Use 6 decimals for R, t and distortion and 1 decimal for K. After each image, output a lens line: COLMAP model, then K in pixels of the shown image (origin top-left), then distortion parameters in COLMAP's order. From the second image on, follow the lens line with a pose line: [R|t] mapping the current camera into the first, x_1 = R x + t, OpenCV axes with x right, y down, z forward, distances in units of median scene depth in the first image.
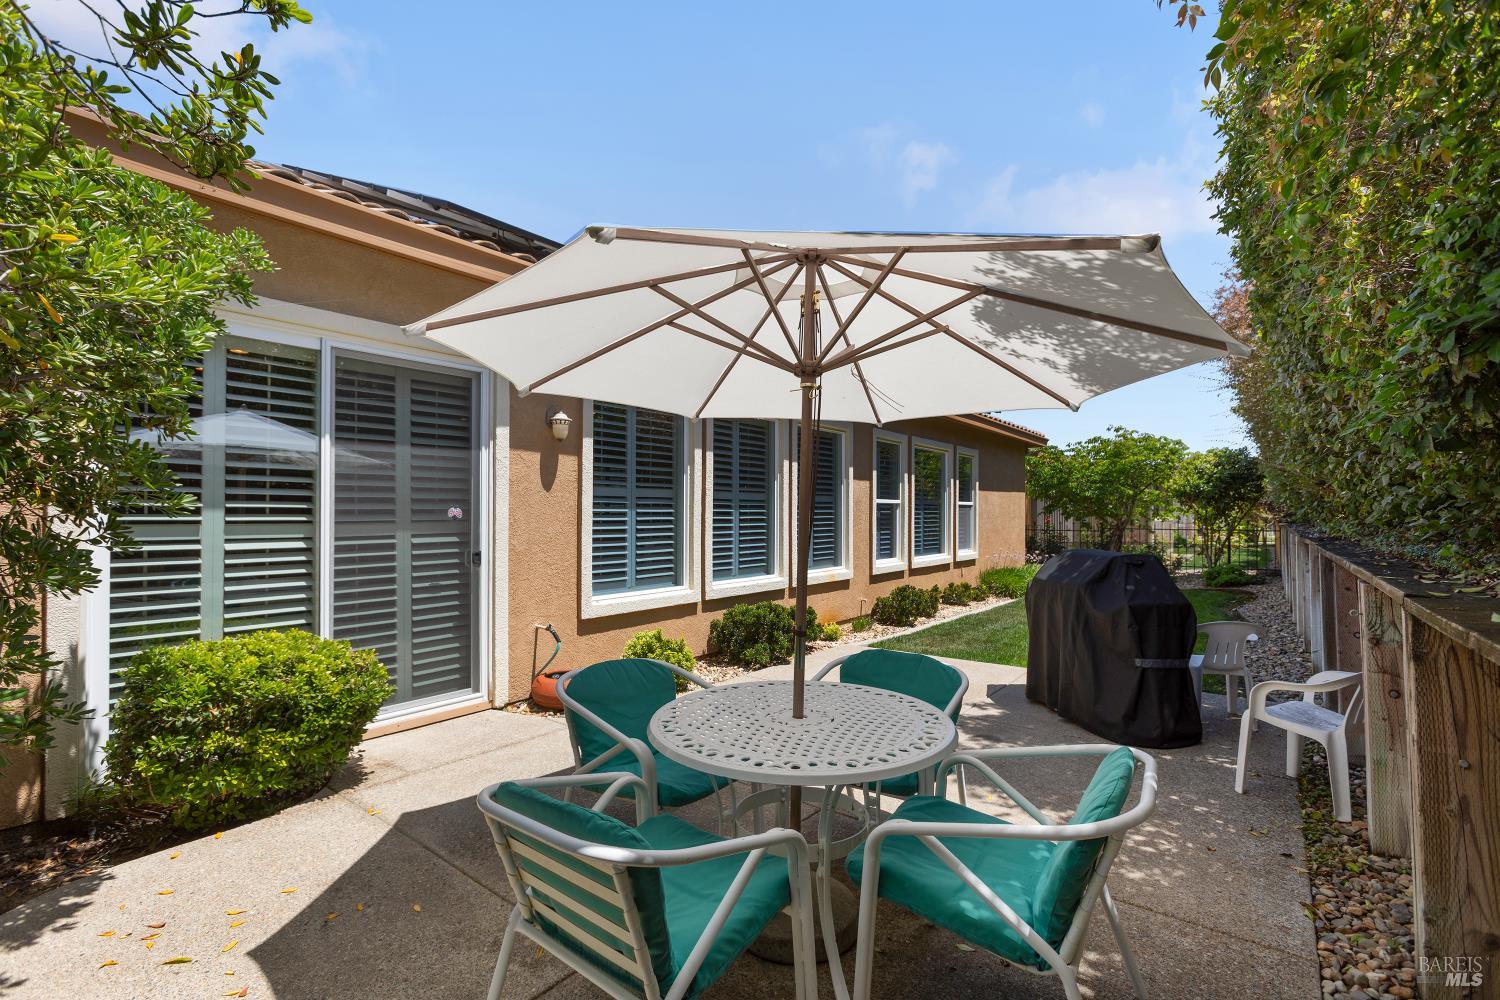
lens RADIAL K [[680.8, 0, 749.5], [0, 680.8, 490.7], [0, 0, 1]] dist [-0.001000, 0.001159]
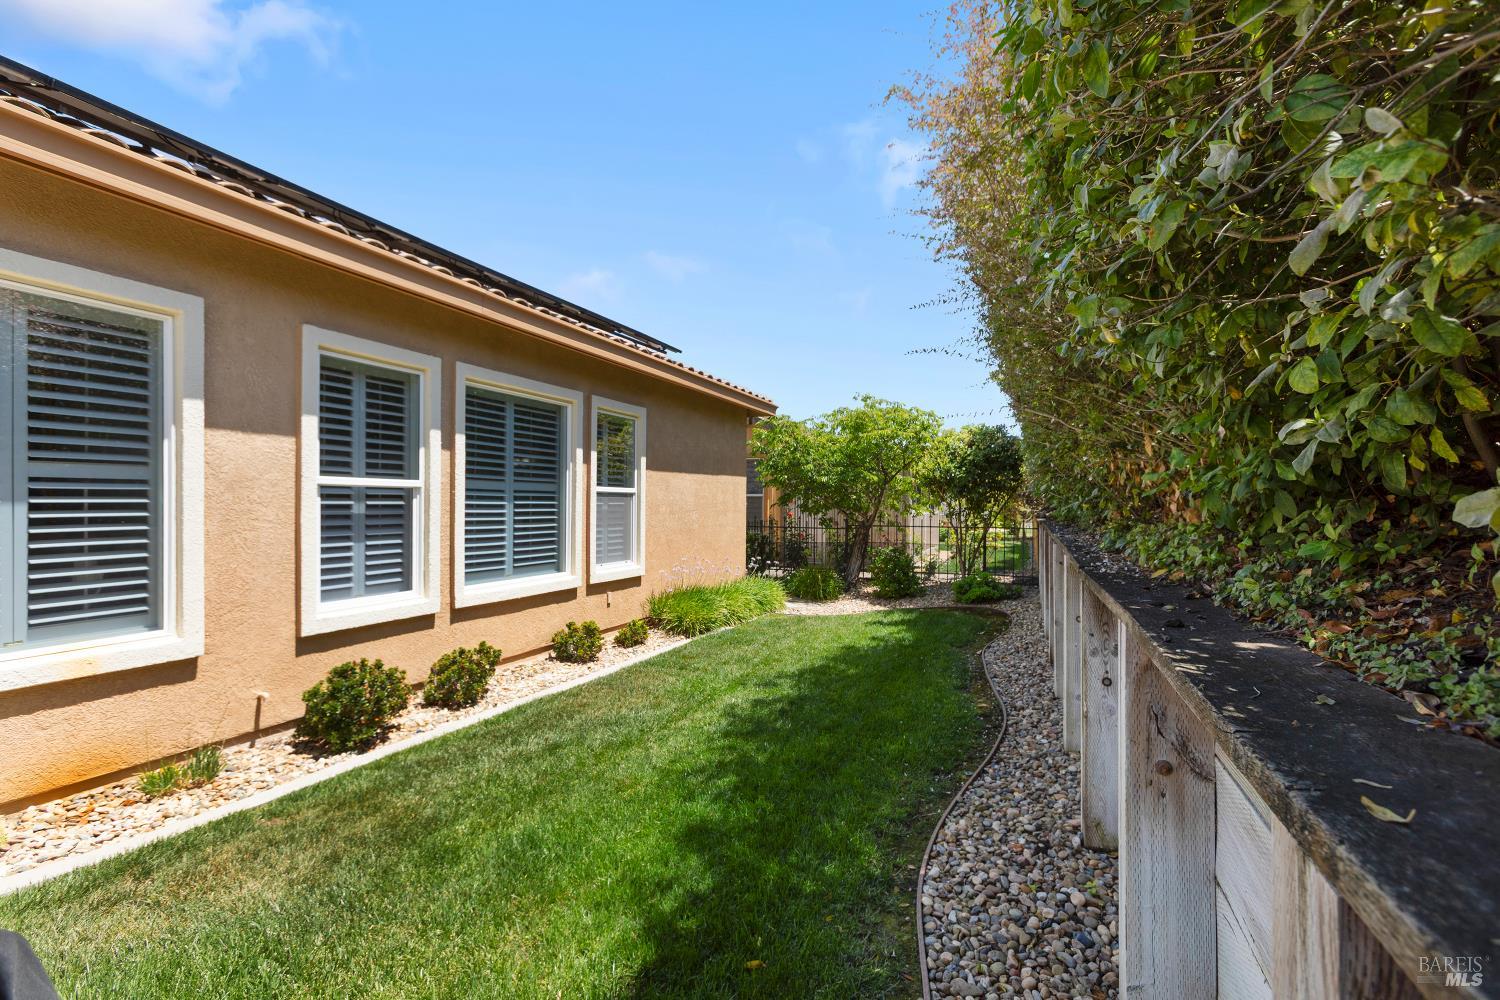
lens RADIAL K [[680.8, 0, 761.9], [0, 680.8, 504.1], [0, 0, 1]] dist [-0.001000, 0.001159]
pose [[0.961486, 0.001969, 0.274848, 0.231411], [-0.010639, 0.999492, 0.030056, 0.009201], [-0.274649, -0.031822, 0.961018, 0.301702]]
